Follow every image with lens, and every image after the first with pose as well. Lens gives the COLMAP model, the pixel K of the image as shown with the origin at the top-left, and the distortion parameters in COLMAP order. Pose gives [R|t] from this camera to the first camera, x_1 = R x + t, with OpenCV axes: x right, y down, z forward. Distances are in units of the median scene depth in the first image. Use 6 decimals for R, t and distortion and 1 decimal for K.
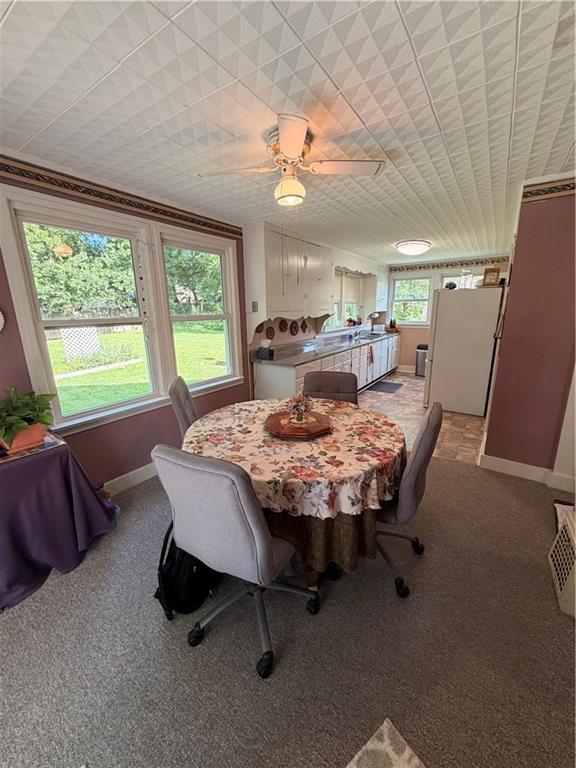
lens RADIAL K [[306.3, 0, 288.0], [0, 306.3, 383.9], [0, 0, 1]] dist [-0.003239, -0.000254]
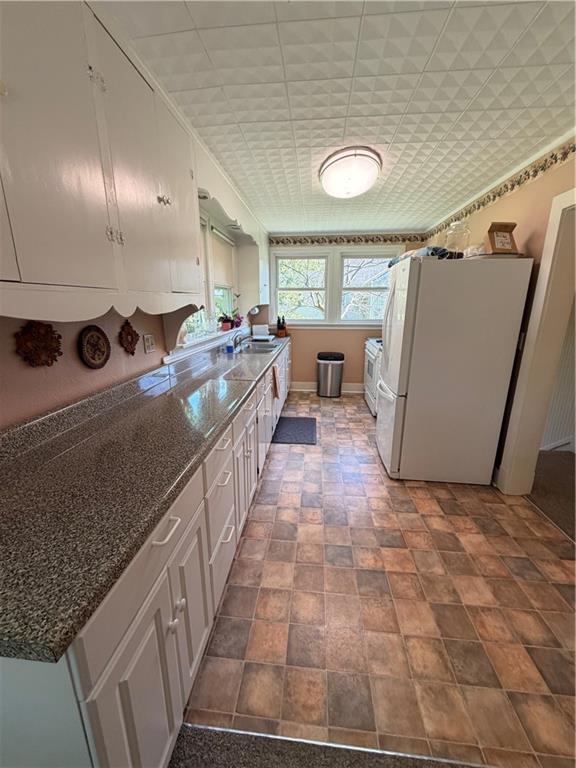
lens RADIAL K [[306.3, 0, 286.6], [0, 306.3, 381.7], [0, 0, 1]] dist [-0.003239, -0.000254]
pose [[0.880622, -0.101903, 0.462731, 0.034538], [0.100308, 0.994559, 0.028129, -0.098997], [-0.463080, 0.021645, 0.886052, 0.460726]]
